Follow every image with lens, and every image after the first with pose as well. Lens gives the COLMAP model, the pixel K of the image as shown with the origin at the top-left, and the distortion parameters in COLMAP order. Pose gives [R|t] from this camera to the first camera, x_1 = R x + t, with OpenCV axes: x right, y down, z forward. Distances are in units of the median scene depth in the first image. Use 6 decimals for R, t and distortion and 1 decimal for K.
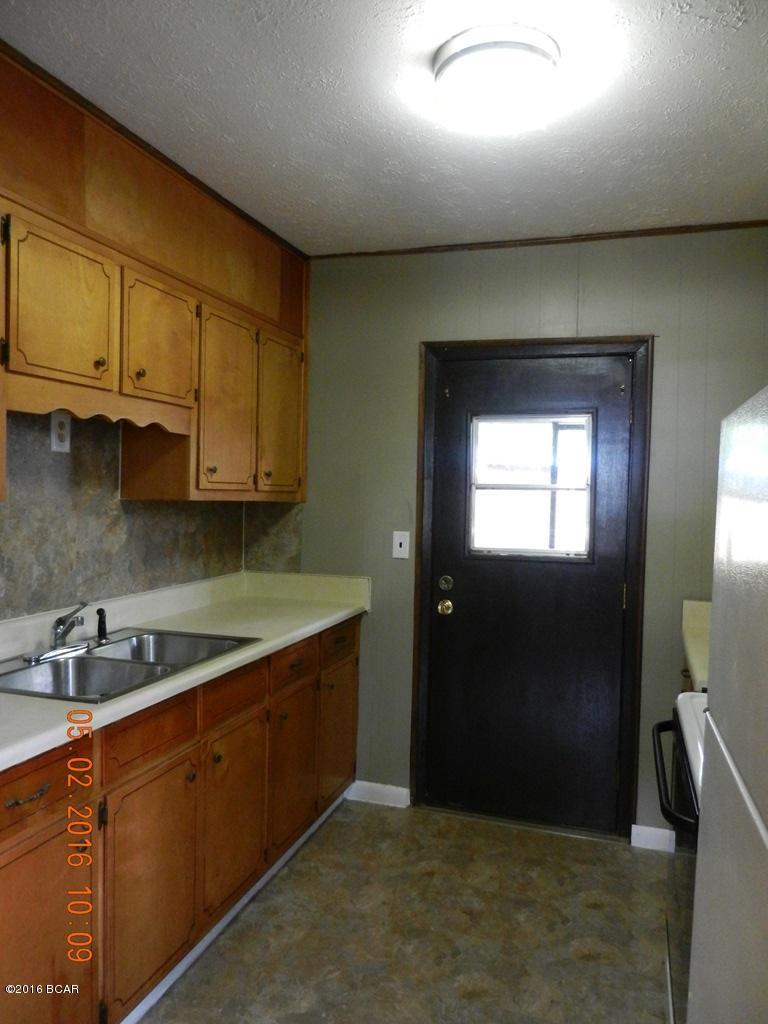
lens RADIAL K [[755.4, 0, 380.1], [0, 755.4, 513.8], [0, 0, 1]] dist [-0.001189, -0.000407]
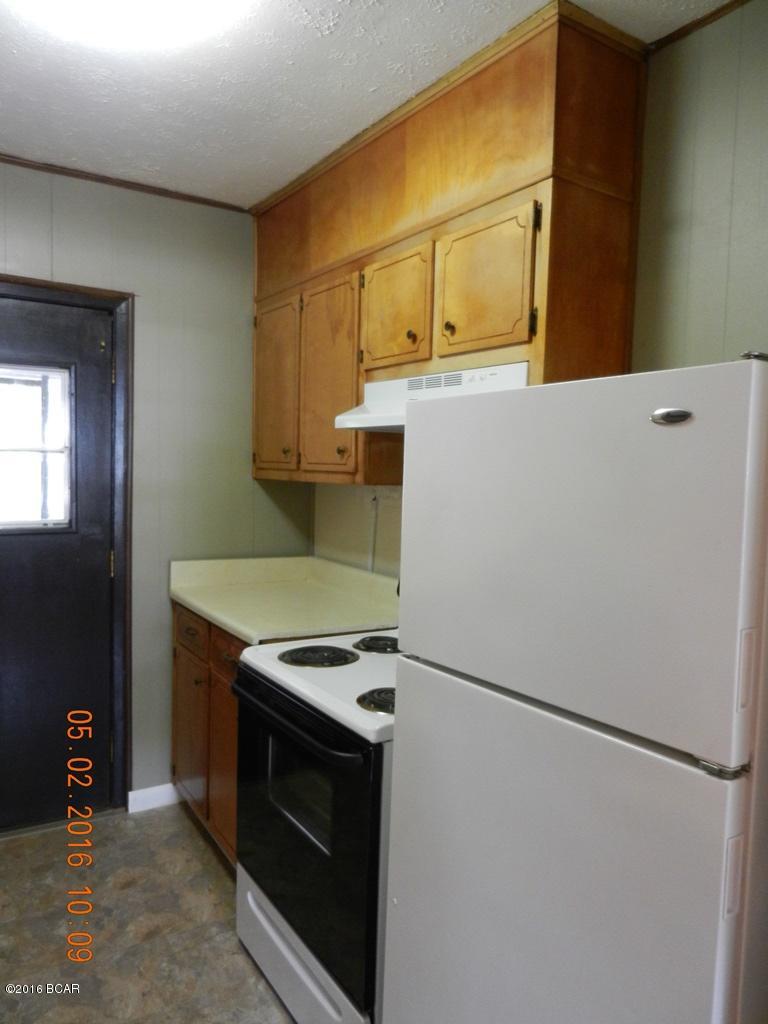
lens RADIAL K [[755.4, 0, 382.5], [0, 755.4, 512.1], [0, 0, 1]] dist [-0.001189, -0.000407]
pose [[0.636391, -0.051421, 0.769651, -0.203910], [0.007534, 0.998142, 0.060458, -0.012933], [-0.771330, -0.032677, 0.635596, 0.129631]]
